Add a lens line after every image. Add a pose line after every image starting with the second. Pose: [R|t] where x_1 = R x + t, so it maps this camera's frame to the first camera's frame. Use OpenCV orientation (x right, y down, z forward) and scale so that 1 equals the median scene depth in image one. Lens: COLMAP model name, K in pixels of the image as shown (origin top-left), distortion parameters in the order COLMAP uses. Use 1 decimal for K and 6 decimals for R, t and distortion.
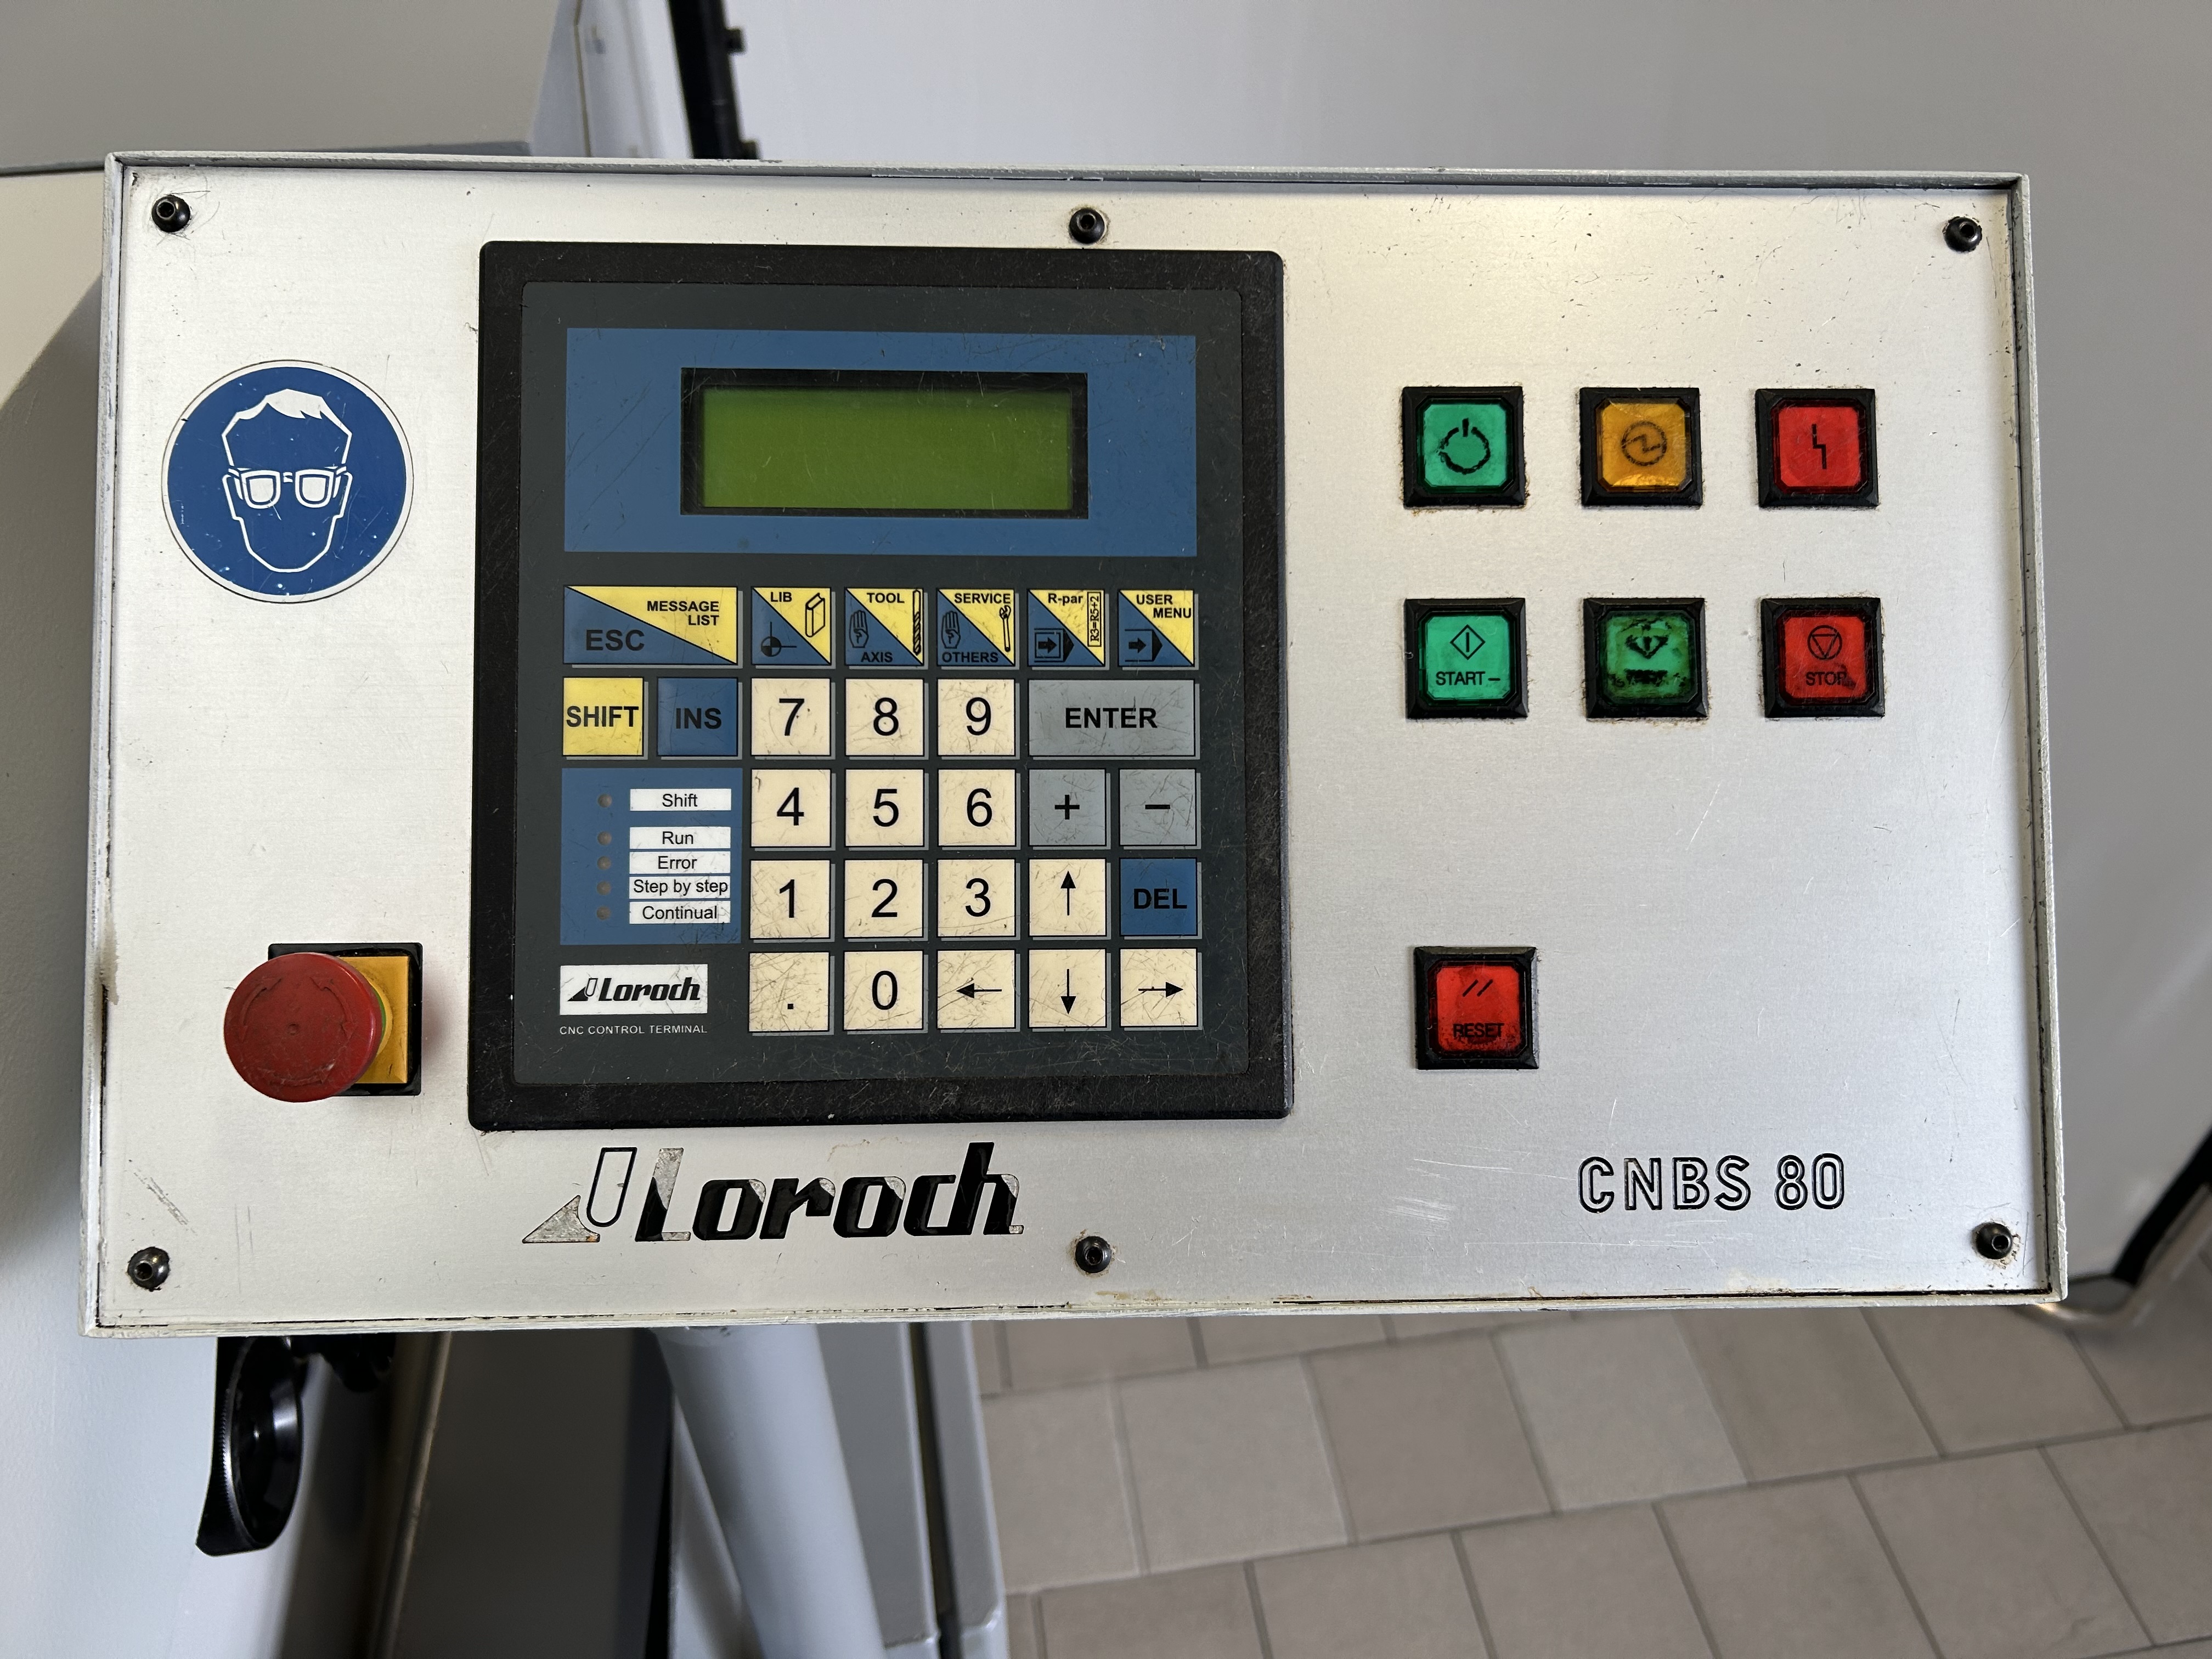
lens RADIAL K [[1688.8, 0, 1106.0], [0, 1688.8, 829.5], [0, 0, 1]] dist [0.029142, -0.003593]
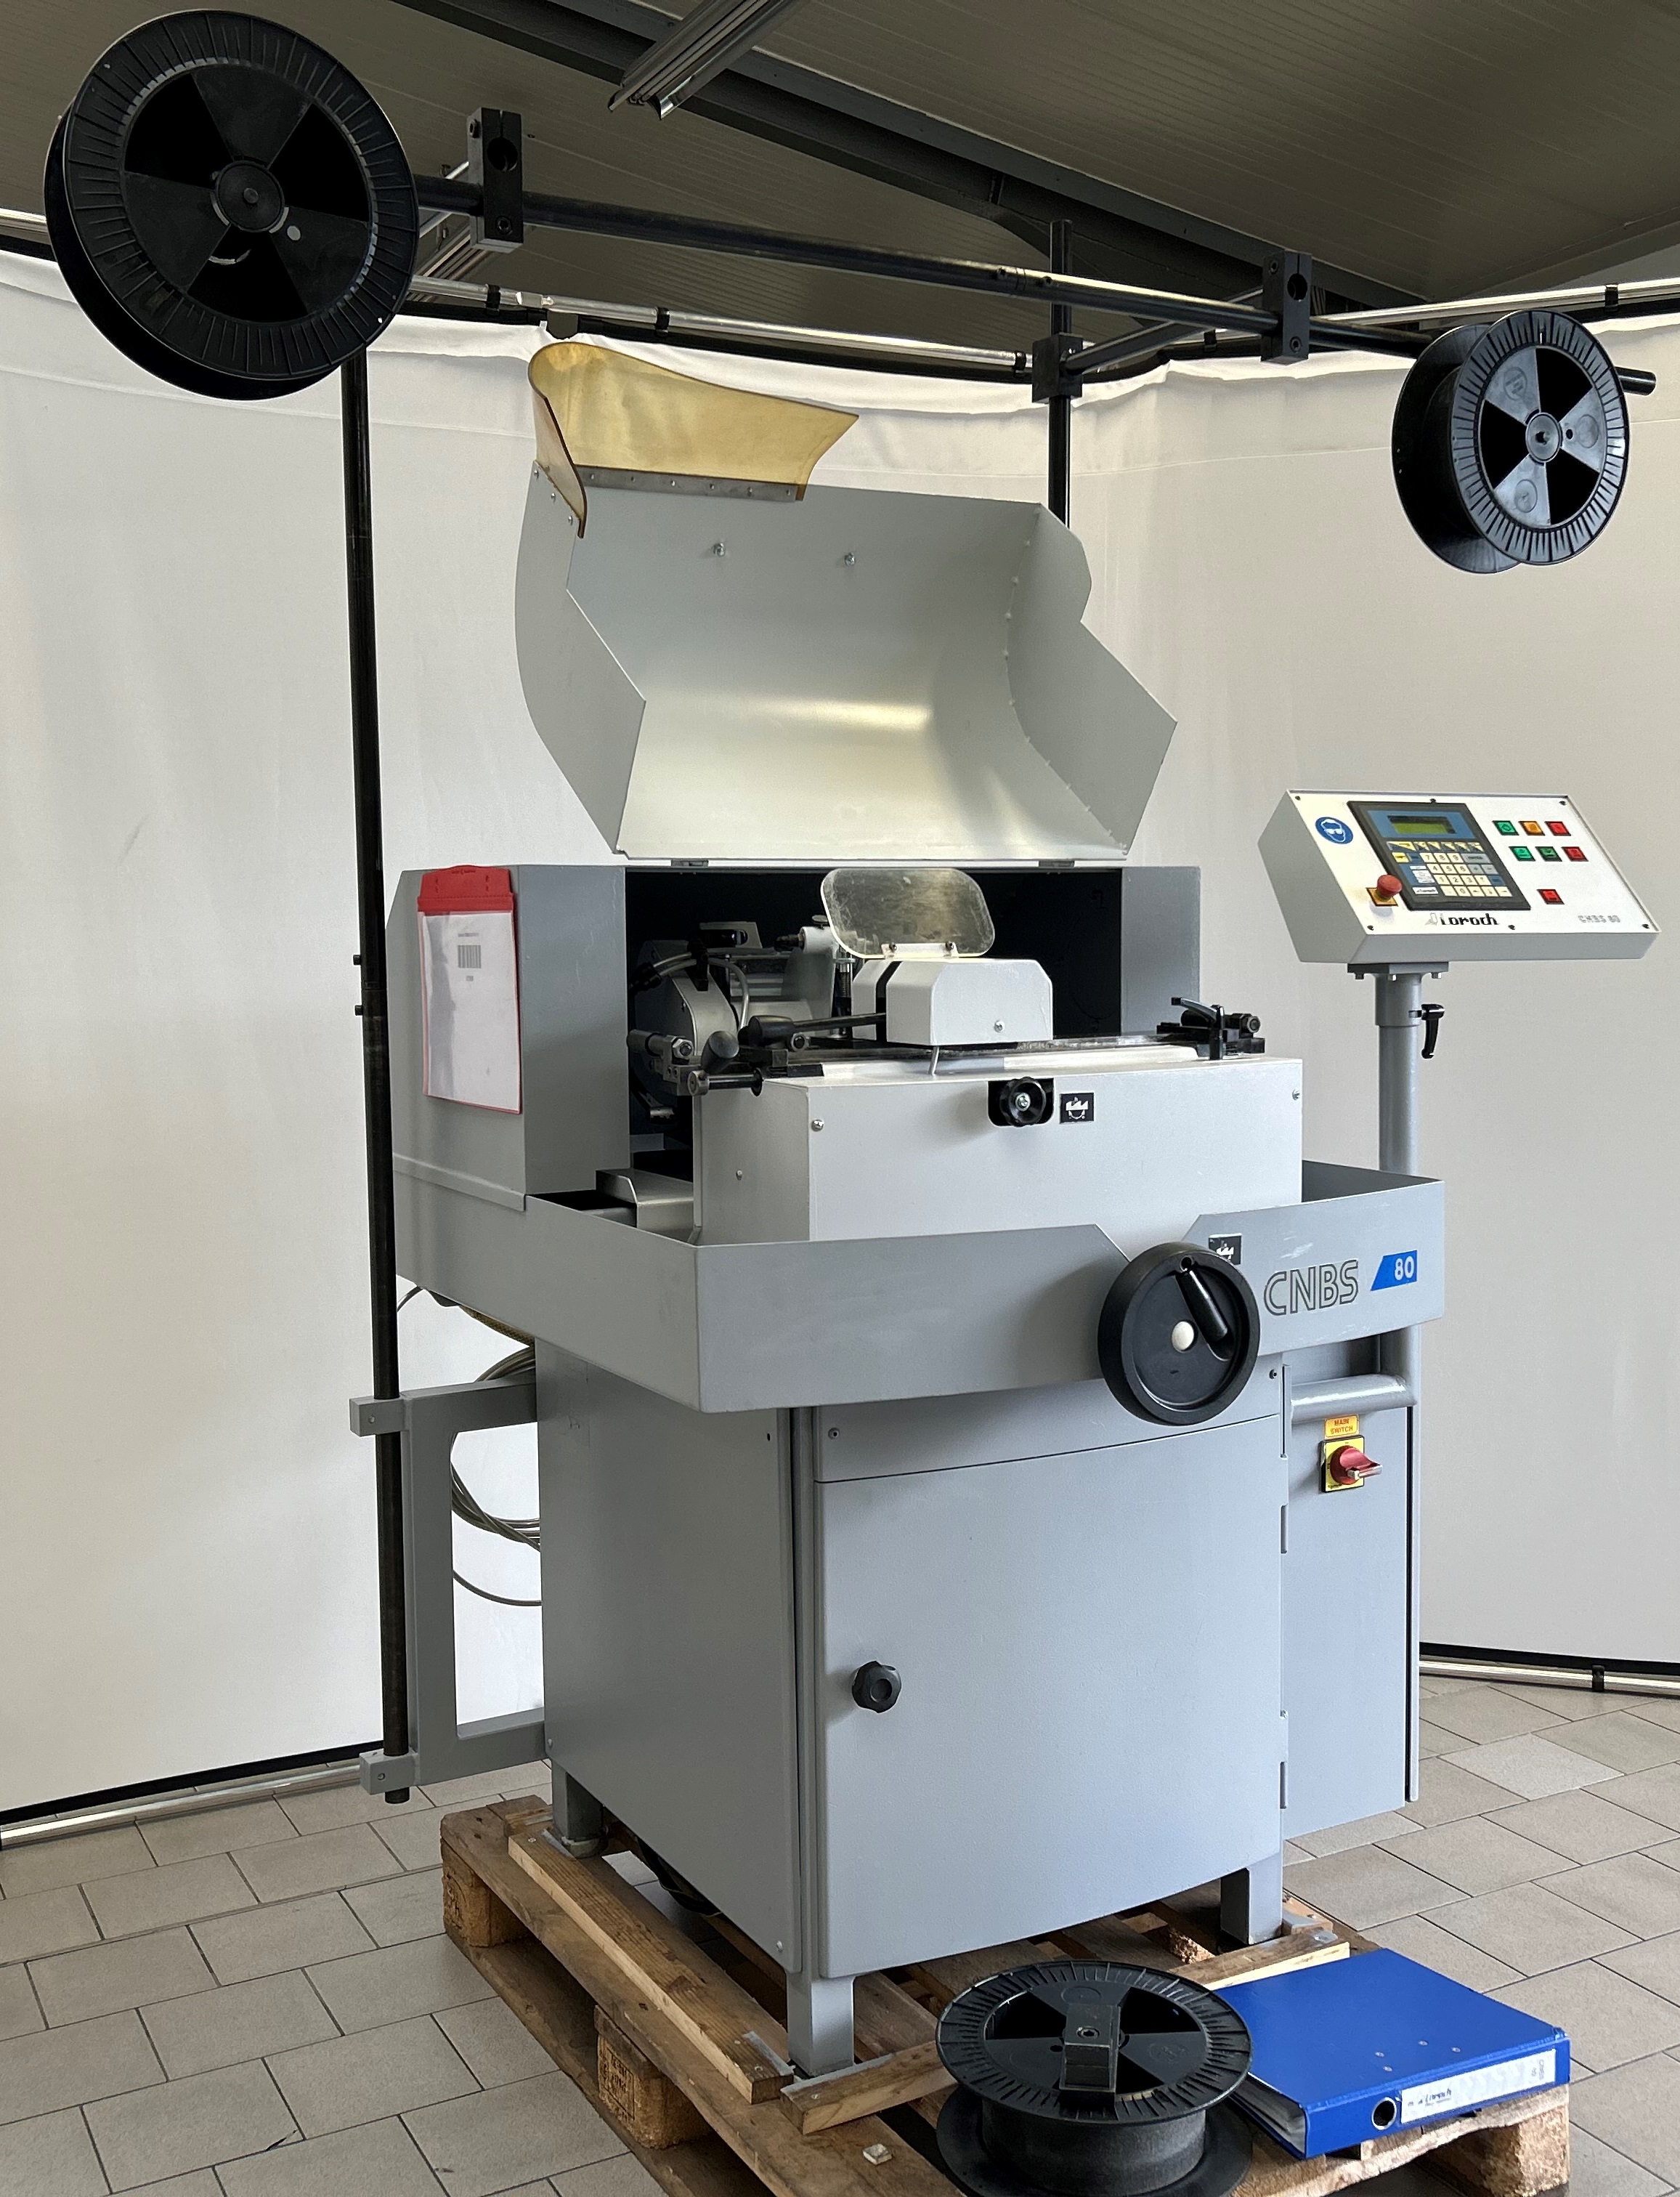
lens RADIAL K [[2202.2, 0, 840.0], [0, 2202.2, 1098.5], [0, 0, 1]] dist [0.041367, -0.003696]
pose [[0.943228, -0.048553, 0.328578, -4.498625], [0.239523, 0.784779, -0.571620, 4.309223], [-0.230108, 0.617870, 0.751855, -3.596732]]
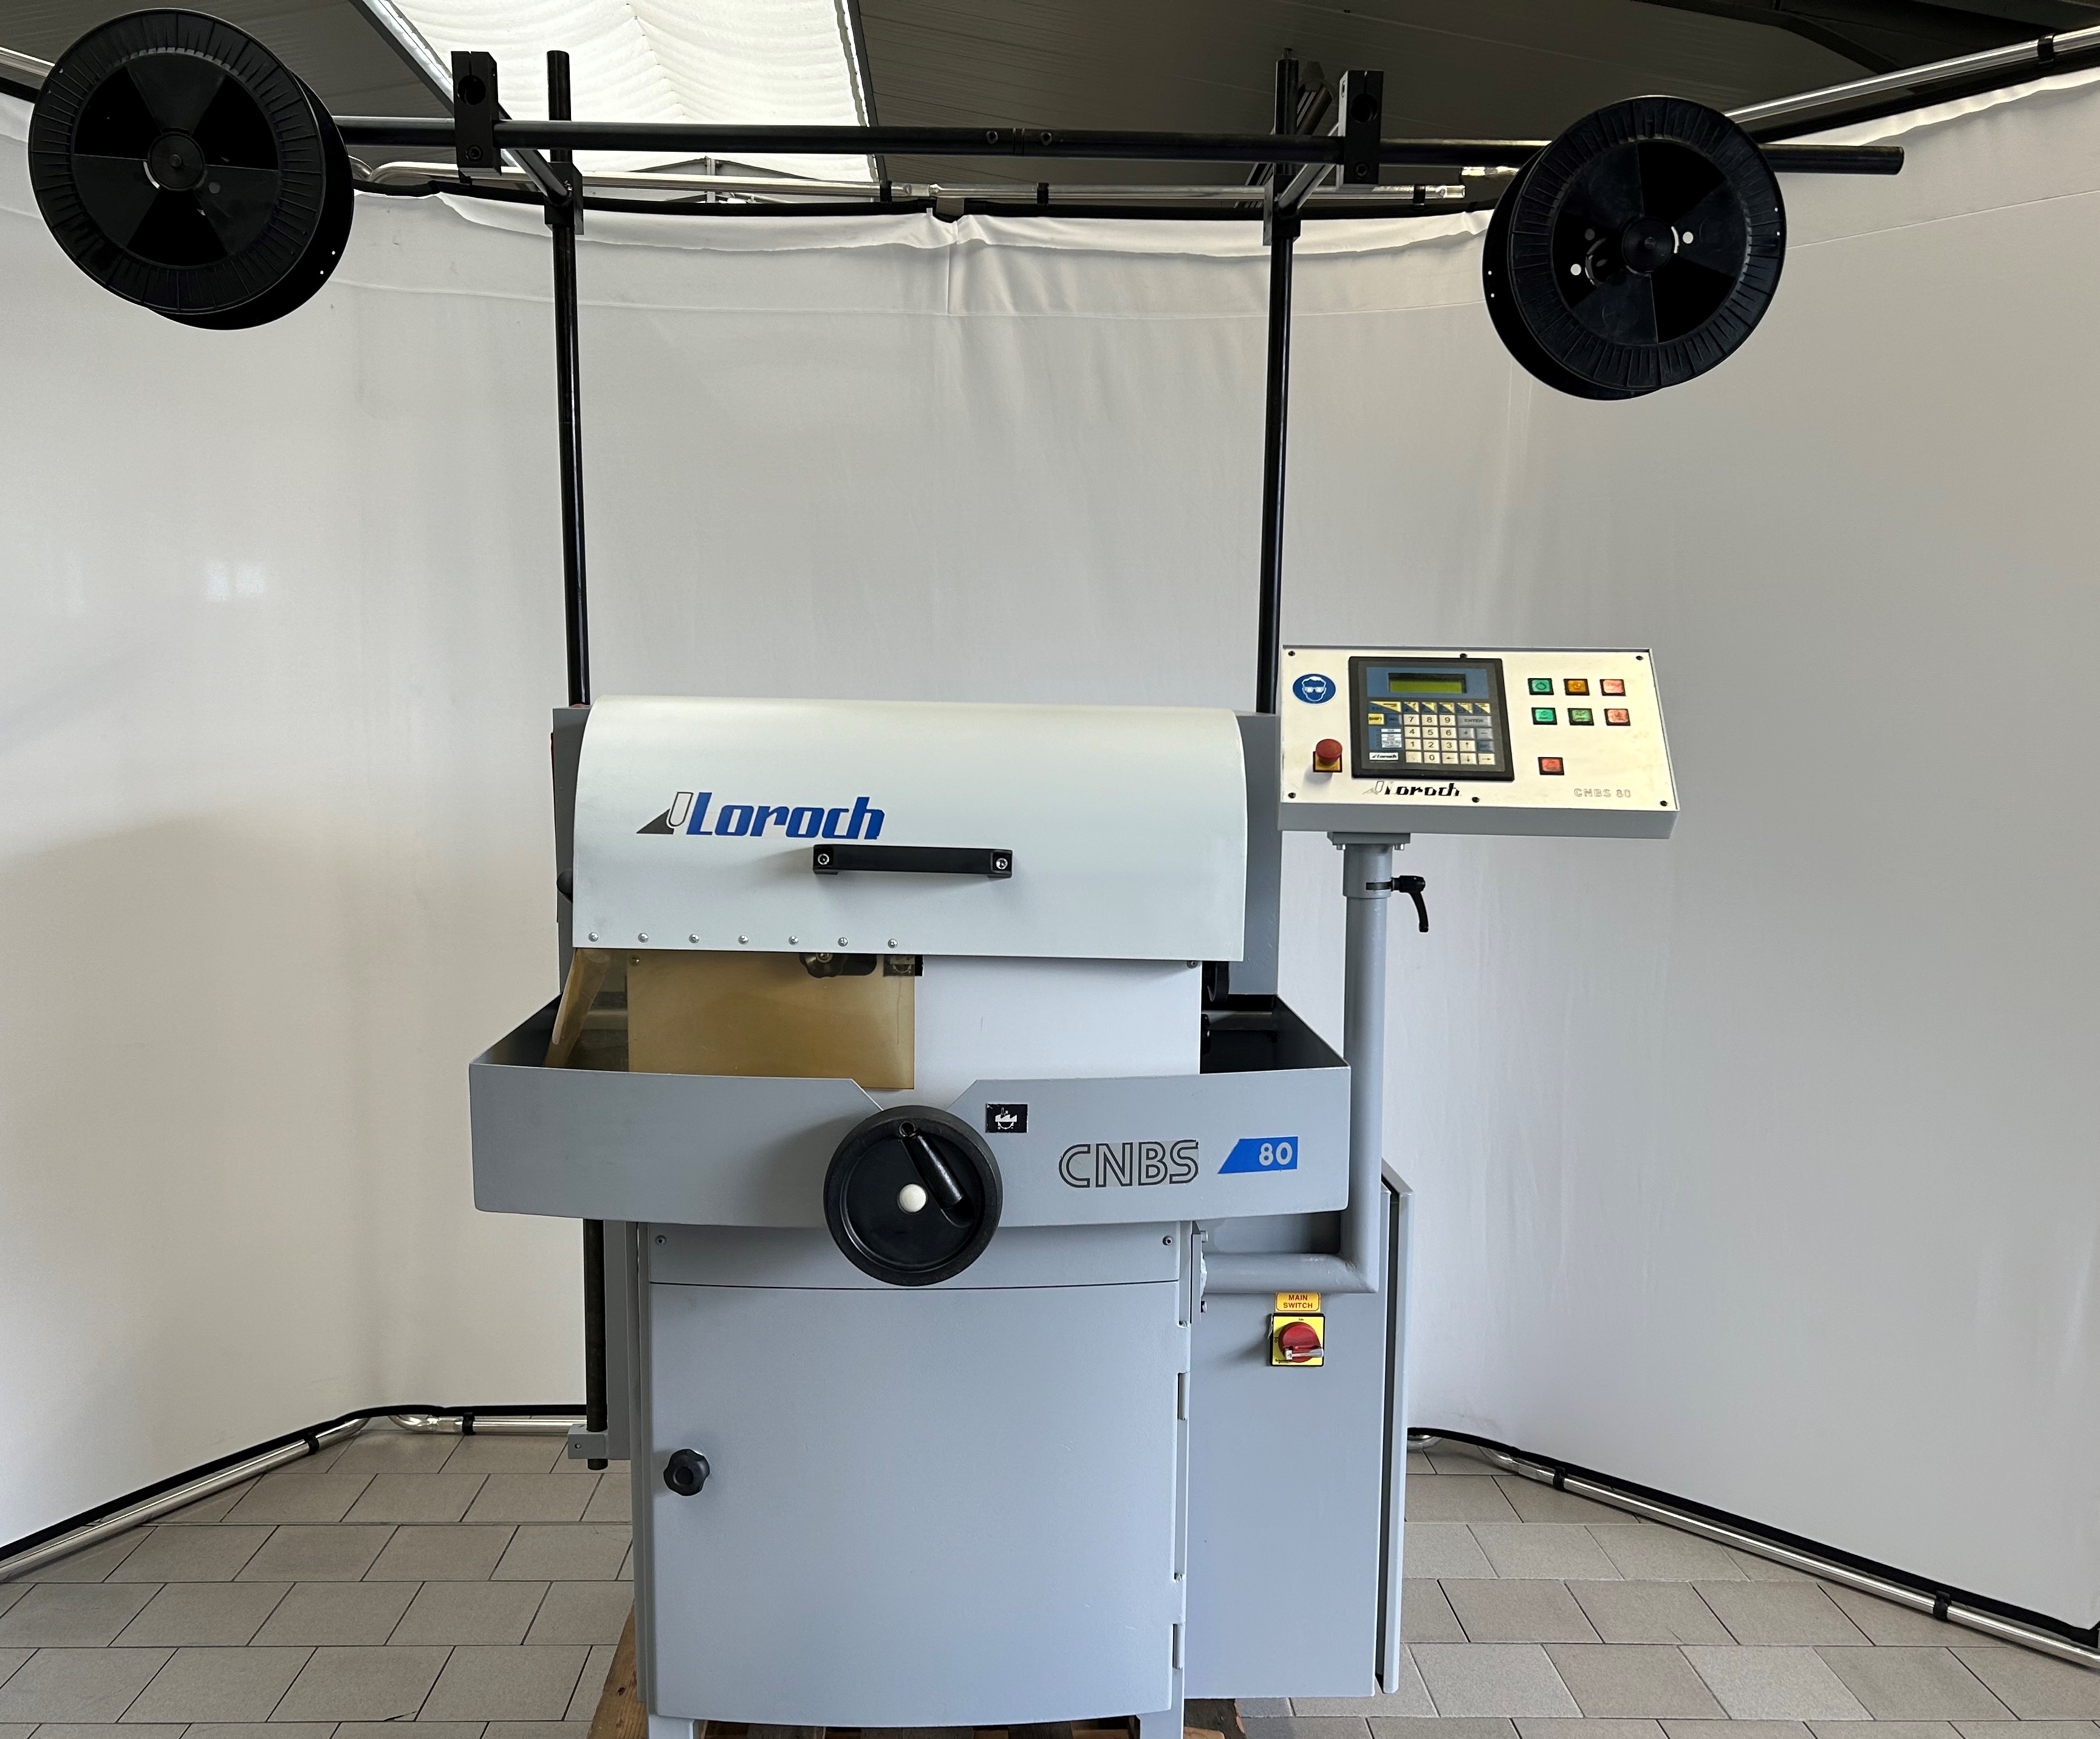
lens RADIAL K [[1826.6, 0, 993.6], [0, 1826.6, 926.4], [0, 0, 1]] dist [0.066059, -0.071603]
pose [[0.989486, 0.015995, -0.143739, -0.644127], [-0.095857, 0.816744, -0.568982, 3.843868], [0.108297, 0.576778, 0.809691, -3.407085]]
